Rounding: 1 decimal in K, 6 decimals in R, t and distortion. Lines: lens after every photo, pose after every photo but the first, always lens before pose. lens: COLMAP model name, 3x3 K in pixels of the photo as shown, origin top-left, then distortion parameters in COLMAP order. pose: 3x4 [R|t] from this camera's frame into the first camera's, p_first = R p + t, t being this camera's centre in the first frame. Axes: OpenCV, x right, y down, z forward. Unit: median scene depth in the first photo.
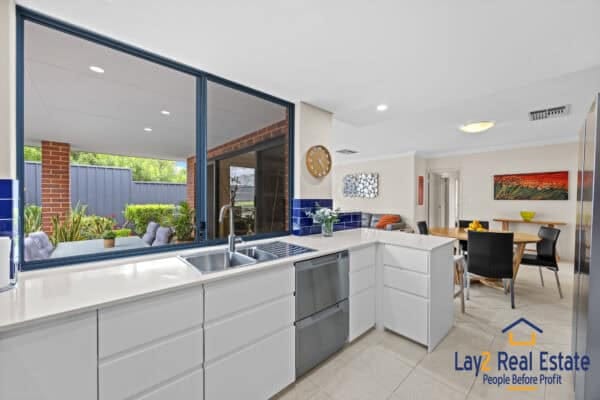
lens RADIAL K [[236.0, 0, 299.1], [0, 236.0, 199.6], [0, 0, 1]] dist [0.002226, 0.000298]
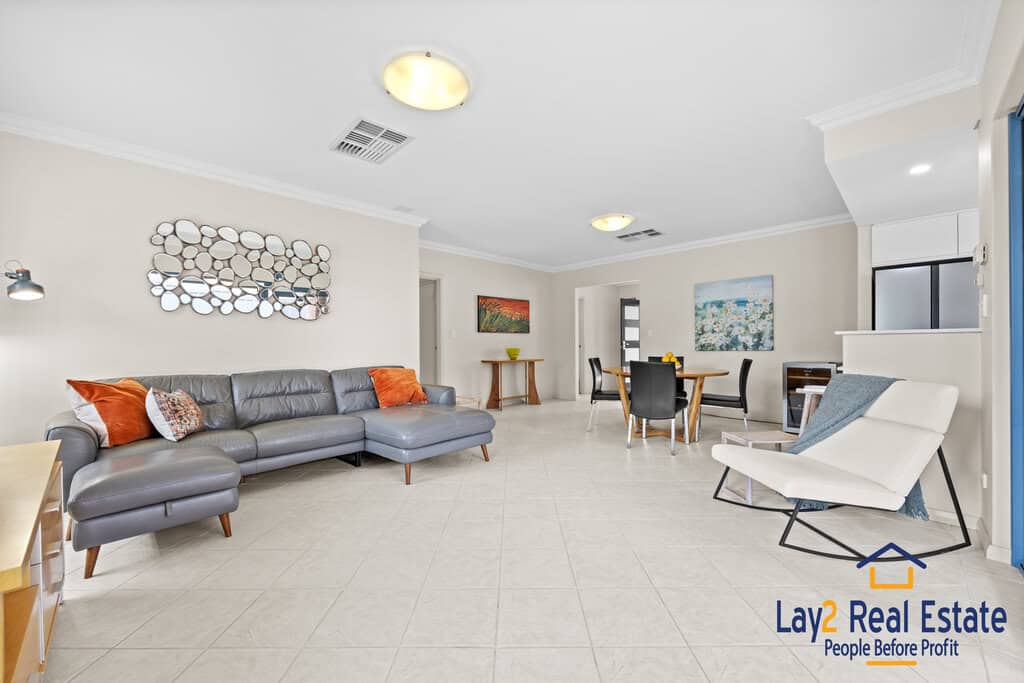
lens RADIAL K [[402.8, 0, 510.6], [0, 402.8, 348.4], [0, 0, 1]] dist [0.002226, 0.000298]
pose [[-0.048323, -0.018884, 0.998653, -0.382497], [0.001206, 0.999819, 0.018964, 0.031128], [-0.998831, 0.002120, -0.048291, 1.246653]]
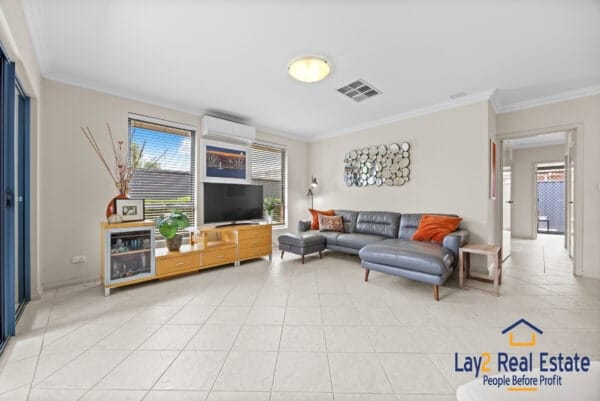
lens RADIAL K [[236.0, 0, 303.1], [0, 236.0, 198.4], [0, 0, 1]] dist [0.002226, 0.000298]
pose [[0.999809, -0.002143, 0.019449, 0.112345], [0.002307, 0.999962, -0.008414, 0.044444], [-0.019430, 0.008457, 0.999775, 0.709844]]
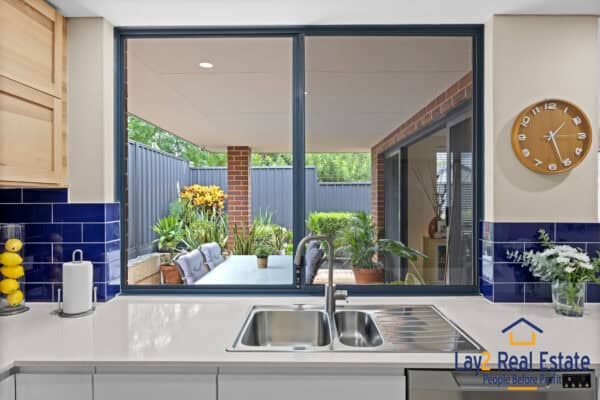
lens RADIAL K [[358.2, 0, 298.6], [0, 358.2, 199.8], [0, 0, 1]] dist [-0.005442, 0.000454]
pose [[0.737885, -0.001933, -0.674924, 0.109033], [-0.001928, 0.999986, -0.004972, -0.023643], [0.674924, 0.004970, 0.737871, 0.115452]]
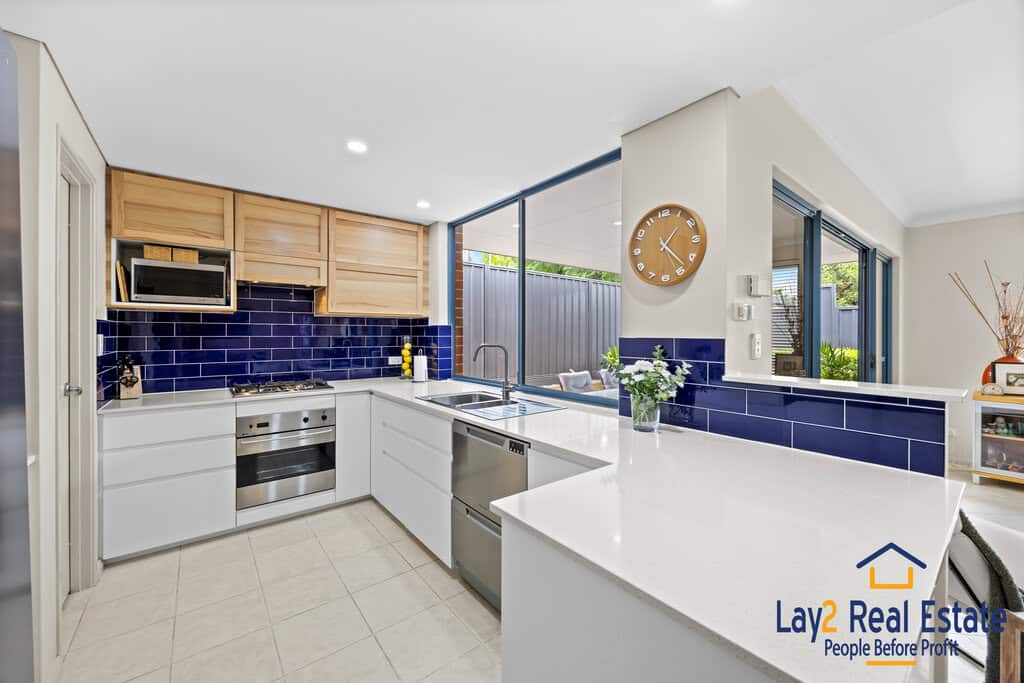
lens RADIAL K [[402.8, 0, 516.1], [0, 402.8, 336.1], [0, 0, 1]] dist [0.002226, 0.000298]
pose [[-0.054271, -0.000811, -0.998526, 0.462679], [-0.009140, 0.999958, -0.000315, -0.001810], [0.998484, 0.009110, -0.054276, 0.455480]]
